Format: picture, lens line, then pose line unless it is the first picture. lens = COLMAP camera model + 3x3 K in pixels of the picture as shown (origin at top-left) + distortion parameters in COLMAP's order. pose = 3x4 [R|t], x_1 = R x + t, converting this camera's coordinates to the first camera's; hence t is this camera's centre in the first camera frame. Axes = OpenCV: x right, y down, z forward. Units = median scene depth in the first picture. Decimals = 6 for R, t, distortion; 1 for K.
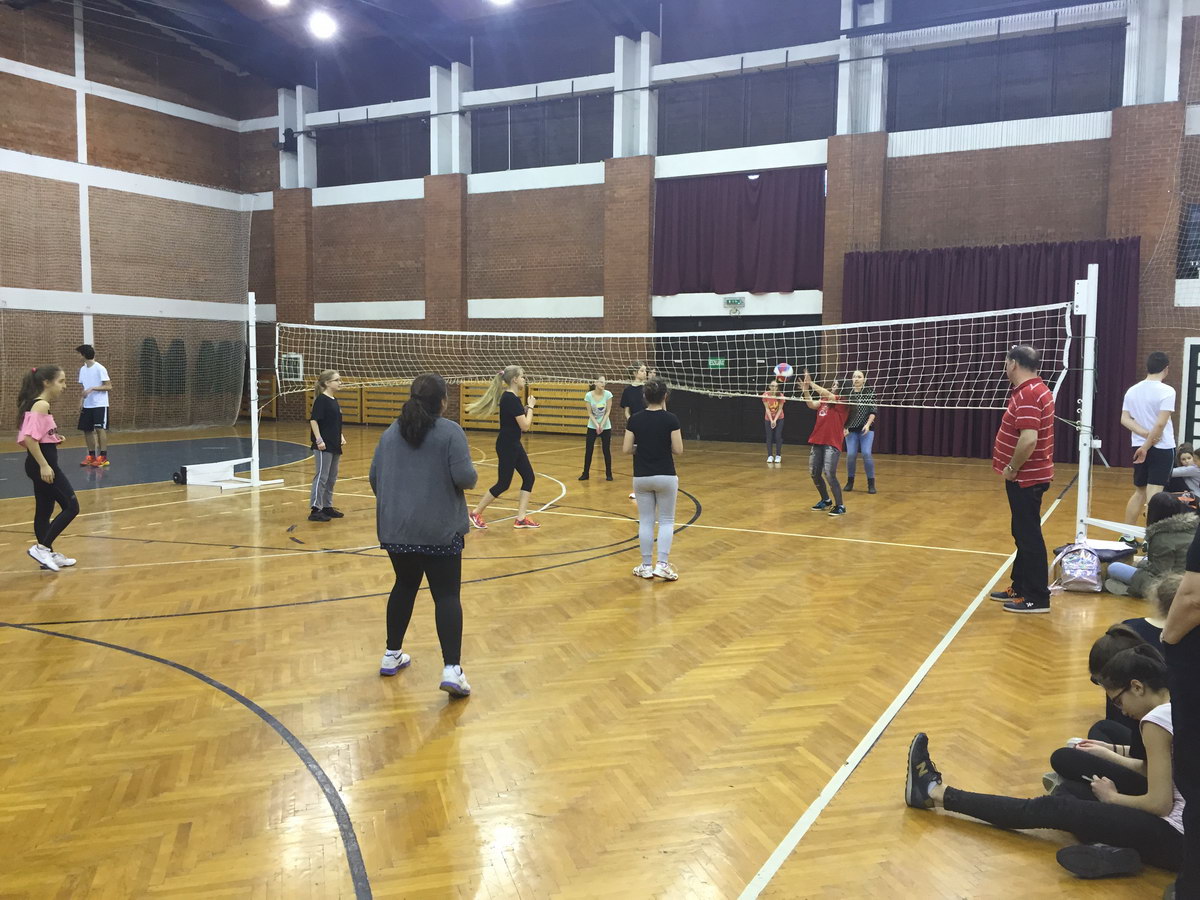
lens RADIAL K [[1018.4, 0, 598.5], [0, 1018.4, 442.8], [0, 0, 1]] dist [0.062206, -0.075401]
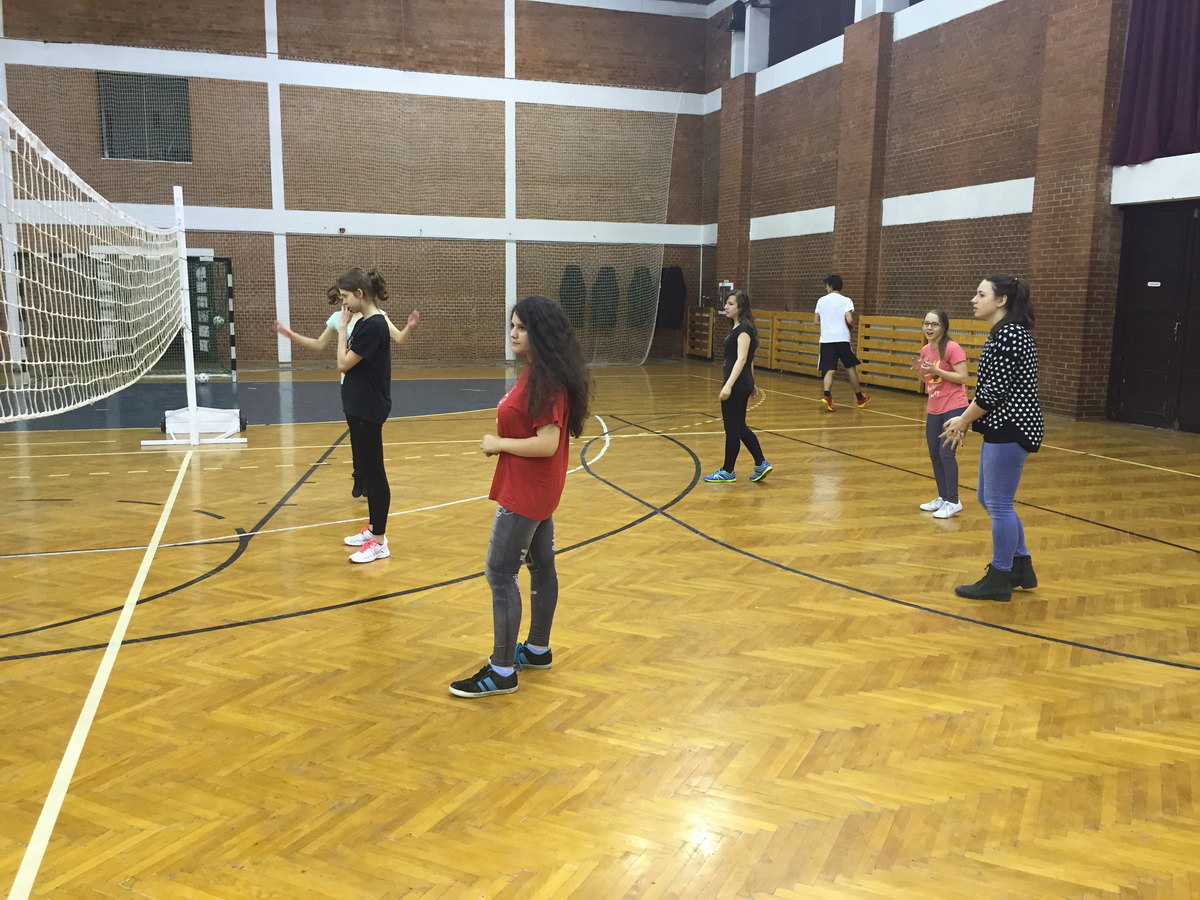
lens RADIAL K [[1018.4, 0, 595.9], [0, 1018.4, 445.0], [0, 0, 1]] dist [0.062206, -0.075401]
pose [[0.744962, 0.097027, -0.660013, 0.206273], [-0.053758, 0.994880, 0.085578, -0.022407], [0.664937, -0.028272, 0.746364, 0.341649]]
